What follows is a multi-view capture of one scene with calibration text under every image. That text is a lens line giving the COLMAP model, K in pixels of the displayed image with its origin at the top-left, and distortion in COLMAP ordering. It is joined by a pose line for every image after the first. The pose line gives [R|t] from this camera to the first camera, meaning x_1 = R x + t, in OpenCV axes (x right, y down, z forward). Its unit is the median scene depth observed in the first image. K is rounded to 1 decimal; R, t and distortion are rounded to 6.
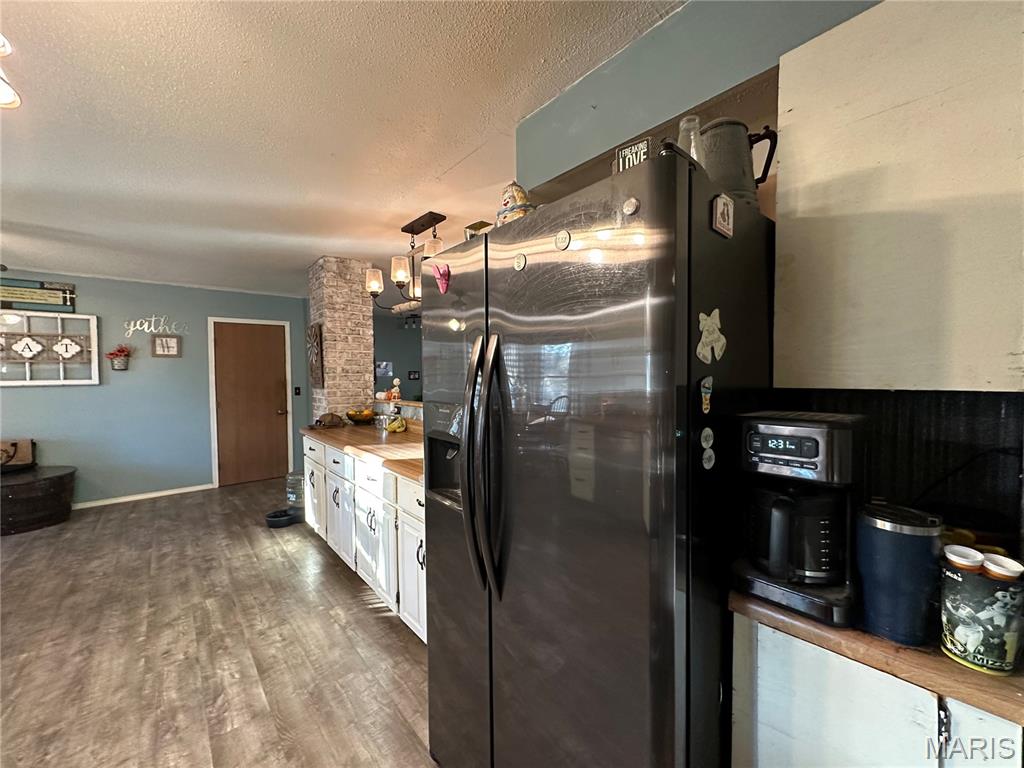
lens RADIAL K [[408.0, 0, 512.0], [0, 408.0, 384.0], [0, 0, 1]] dist [-0.001624, 0.000242]
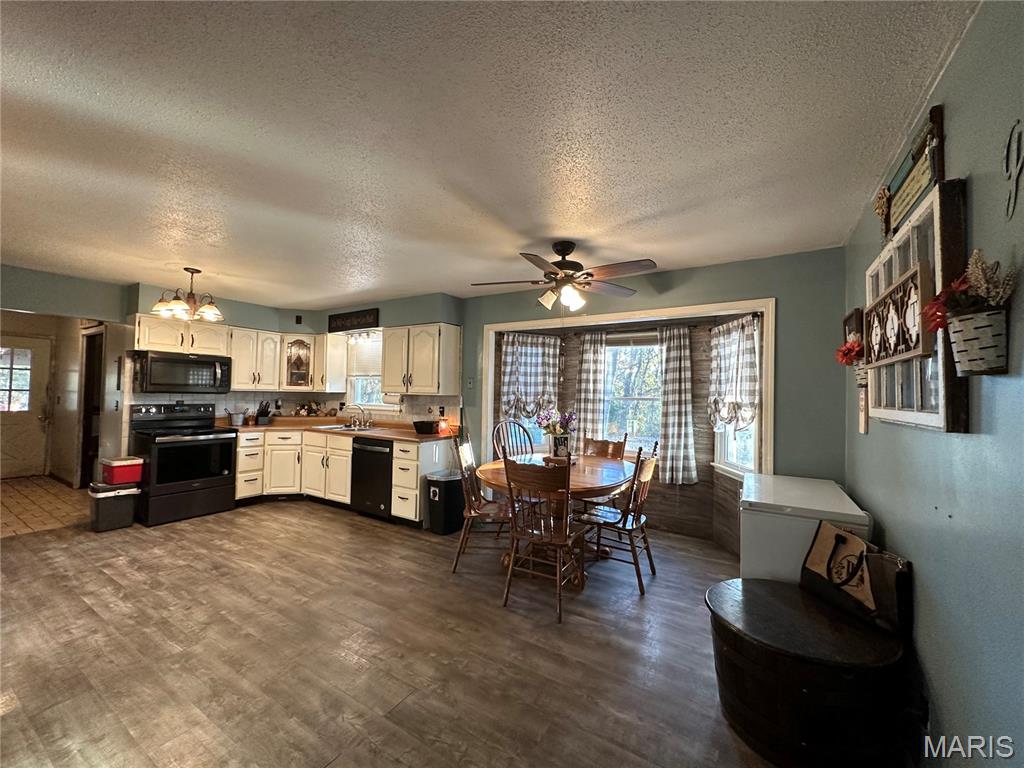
lens RADIAL K [[408.0, 0, 512.0], [0, 408.0, 384.0], [0, 0, 1]] dist [-0.001624, 0.000242]
pose [[-0.952410, -0.015715, -0.304413, -1.281851], [-0.018159, 0.999822, 0.005199, -0.049755], [0.304277, 0.010479, -0.952526, 2.270966]]
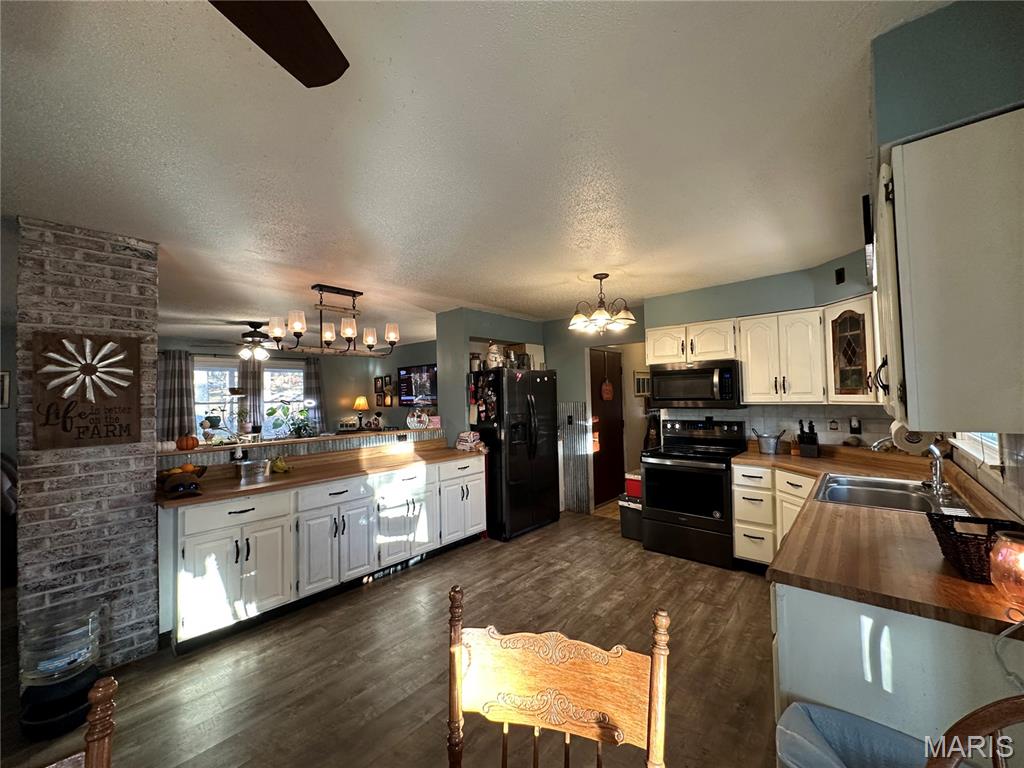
lens RADIAL K [[408.0, 0, 512.0], [0, 408.0, 384.0], [0, 0, 1]] dist [-0.001624, 0.000242]
pose [[-0.145655, 0.042347, 0.988429, -1.965745], [0.050174, 0.998114, -0.035368, -0.044981], [-0.988062, 0.044442, -0.147505, 0.865152]]
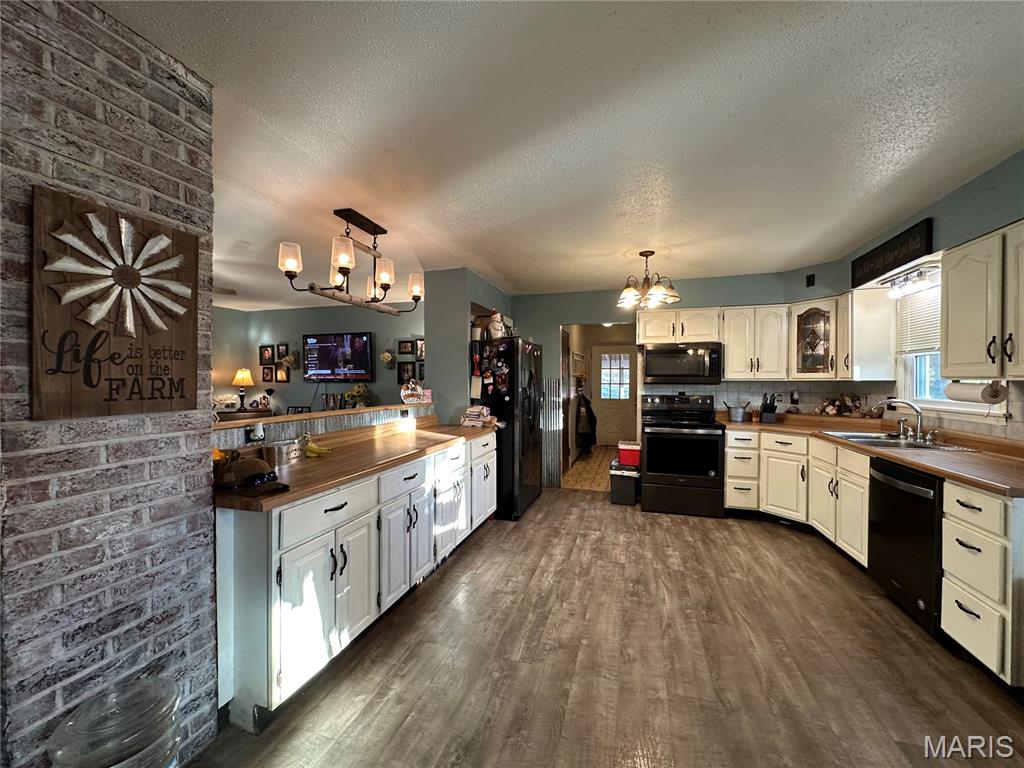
lens RADIAL K [[408.0, 0, 512.0], [0, 408.0, 384.0], [0, 0, 1]] dist [-0.001624, 0.000242]
pose [[-0.537792, 0.002504, 0.843074, -1.585131], [0.027853, 0.999502, 0.014799, -0.015783], [-0.842617, 0.031441, -0.537594, 1.593675]]
